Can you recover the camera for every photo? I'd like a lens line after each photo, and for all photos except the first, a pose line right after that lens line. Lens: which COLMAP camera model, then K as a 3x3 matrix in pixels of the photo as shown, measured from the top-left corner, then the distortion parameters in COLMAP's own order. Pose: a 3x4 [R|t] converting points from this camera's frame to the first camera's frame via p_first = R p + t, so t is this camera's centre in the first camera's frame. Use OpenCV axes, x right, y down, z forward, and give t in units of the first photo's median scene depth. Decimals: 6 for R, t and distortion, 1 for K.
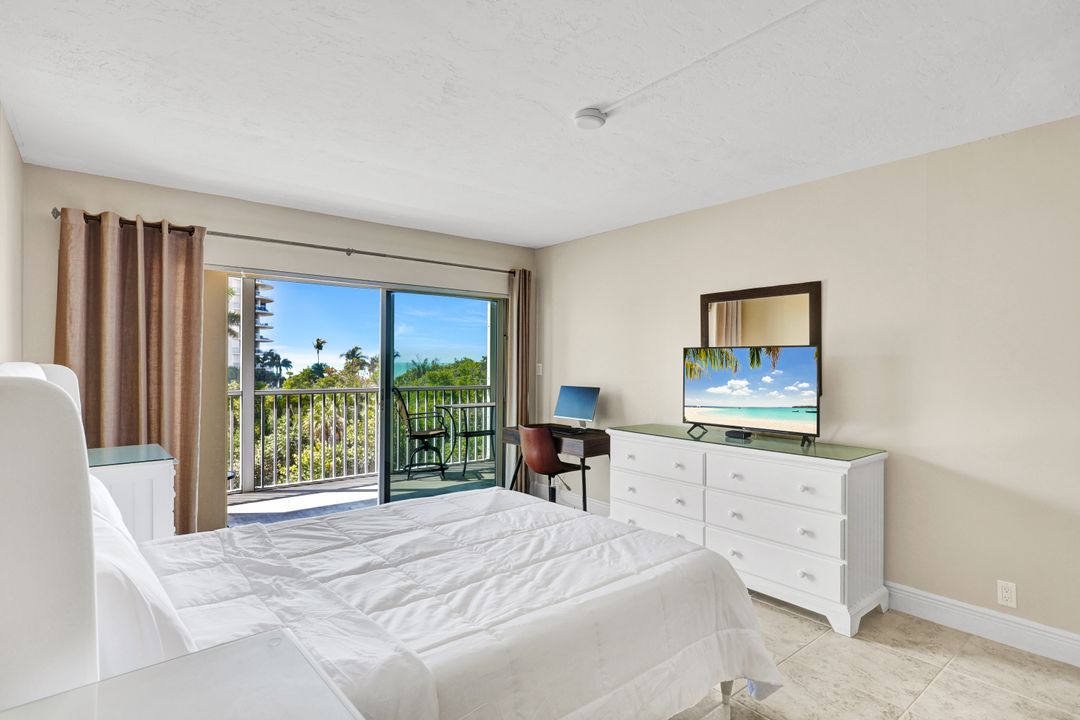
lens RADIAL K [[553.4, 0, 540.0], [0, 553.4, 360.0], [0, 0, 1]] dist [-0.001211, -0.000144]
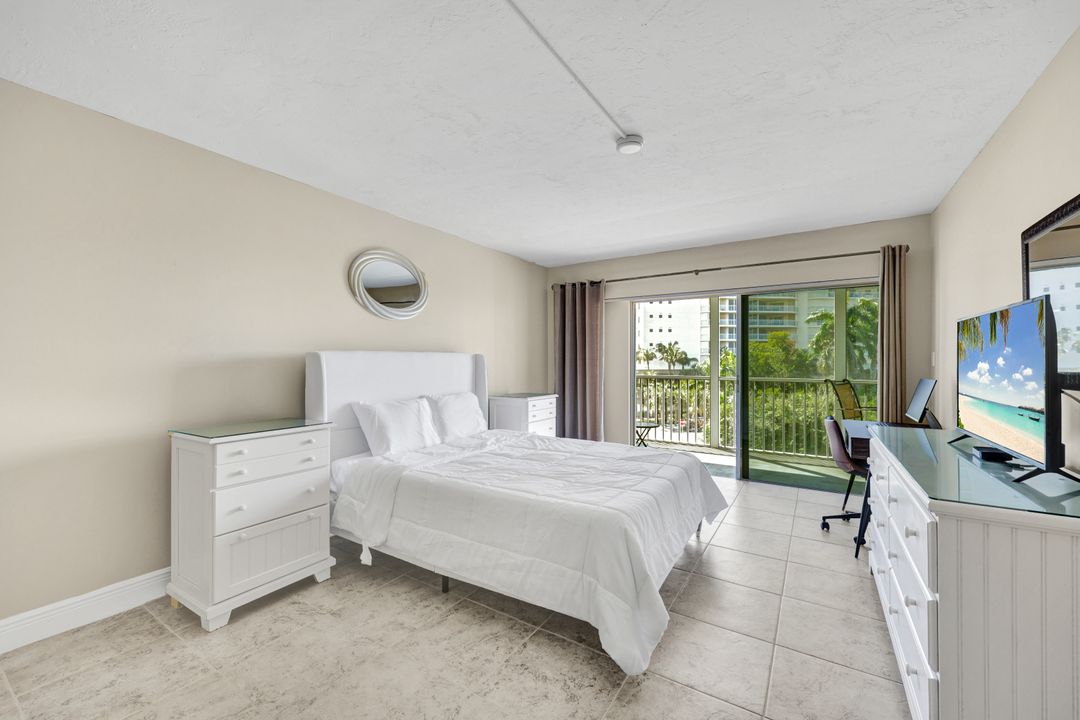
lens RADIAL K [[432.3, 0, 537.7], [0, 432.3, 359.8], [0, 0, 1]] dist [0.002114, 0.000018]
pose [[0.315989, -0.009459, -0.948716, 0.691439], [0.006929, 0.999947, -0.007662, 0.032149], [0.948737, -0.004152, 0.316038, 0.377863]]
